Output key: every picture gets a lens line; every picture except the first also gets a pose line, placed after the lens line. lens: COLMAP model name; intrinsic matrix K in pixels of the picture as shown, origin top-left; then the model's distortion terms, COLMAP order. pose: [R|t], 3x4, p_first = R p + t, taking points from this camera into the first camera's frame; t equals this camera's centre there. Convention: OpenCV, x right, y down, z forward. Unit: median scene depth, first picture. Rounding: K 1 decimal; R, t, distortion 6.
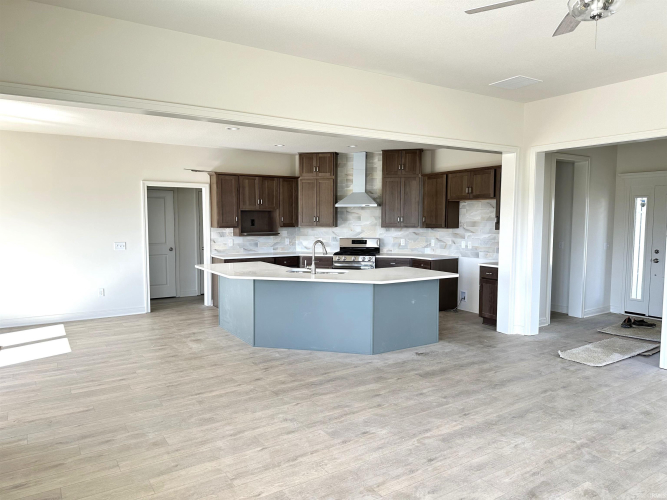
lens RADIAL K [[466.3, 0, 334.9], [0, 466.3, 251.6], [0, 0, 1]] dist [-0.002357, -0.007511]
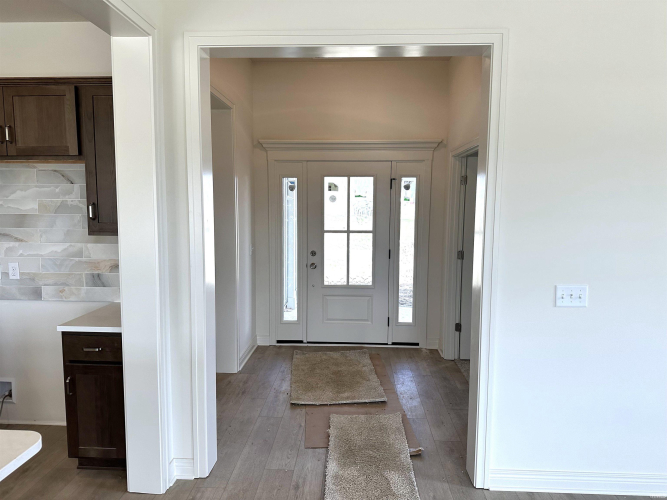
lens RADIAL K [[466.3, 0, 336.9], [0, 466.3, 251.5], [0, 0, 1]] dist [-0.002357, -0.007511]
pose [[0.582886, -0.076139, 0.808979, 0.124147], [0.053751, 0.997032, 0.055110, -0.039278], [-0.810774, 0.011360, 0.585249, 0.528409]]
